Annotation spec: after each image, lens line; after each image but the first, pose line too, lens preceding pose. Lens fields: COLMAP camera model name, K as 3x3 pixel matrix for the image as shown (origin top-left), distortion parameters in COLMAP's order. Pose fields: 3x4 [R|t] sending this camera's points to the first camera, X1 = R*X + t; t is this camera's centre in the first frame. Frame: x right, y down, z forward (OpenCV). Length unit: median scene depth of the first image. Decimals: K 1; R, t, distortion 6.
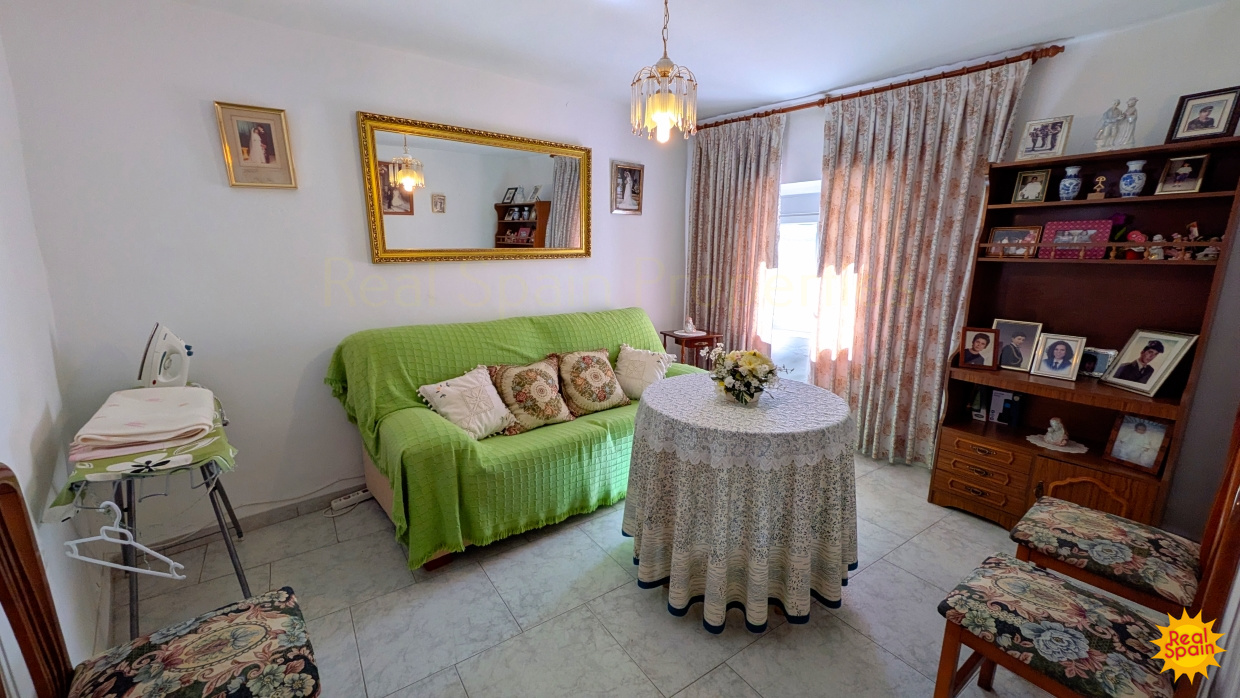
lens RADIAL K [[486.5, 0, 622.8], [0, 486.5, 348.2], [0, 0, 1]] dist [-0.003391, 0.001401]
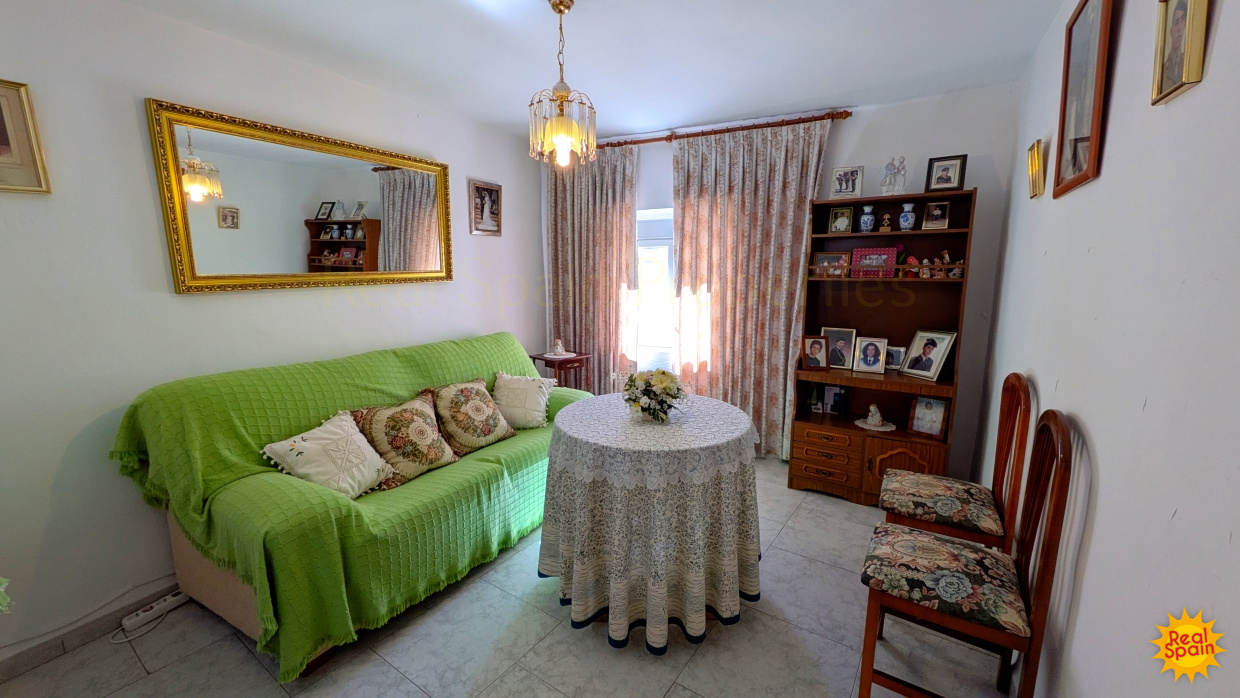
lens RADIAL K [[486.5, 0, 621.6], [0, 486.5, 348.5], [0, 0, 1]] dist [-0.003391, 0.001401]
pose [[0.935885, -0.062052, 0.346799, -0.136070], [0.075756, 0.996785, -0.026083, -0.015520], [-0.344065, 0.050683, 0.937577, 0.042310]]
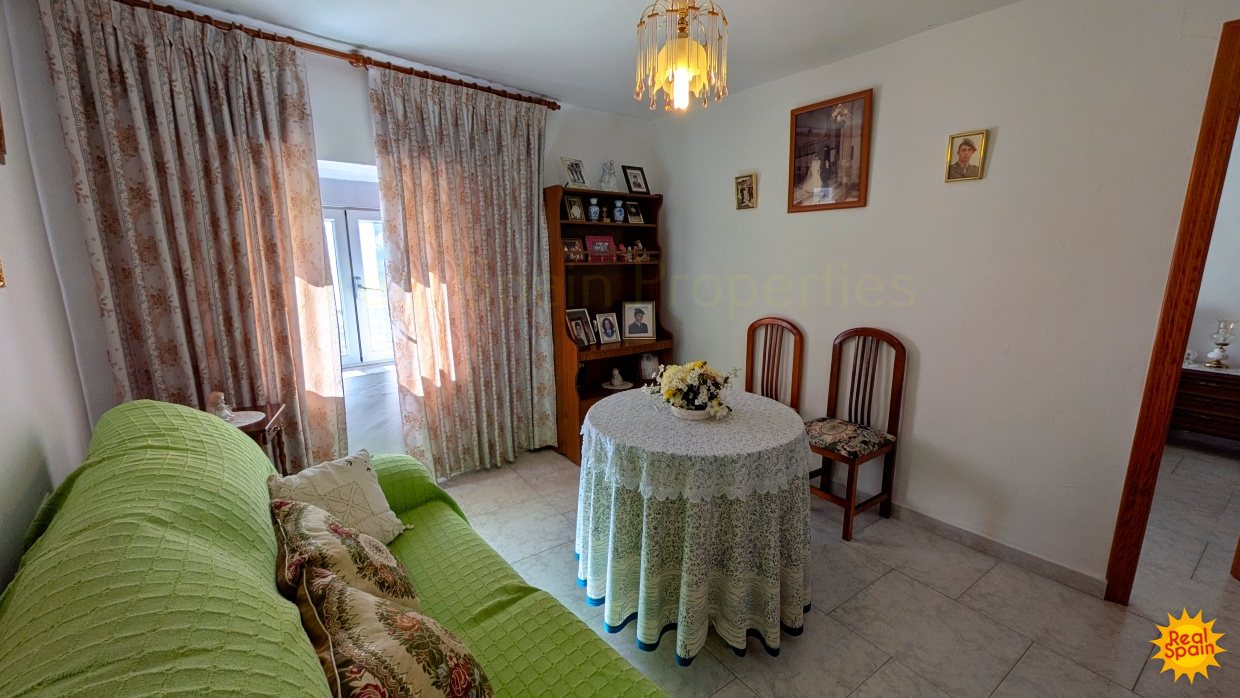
lens RADIAL K [[486.5, 0, 626.8], [0, 486.5, 350.7], [0, 0, 1]] dist [-0.003391, 0.001401]
pose [[0.000437, -0.197144, 0.980374, -0.544501], [0.201270, 0.960329, 0.193023, -0.186473], [-0.979536, 0.197236, 0.040099, 0.880876]]
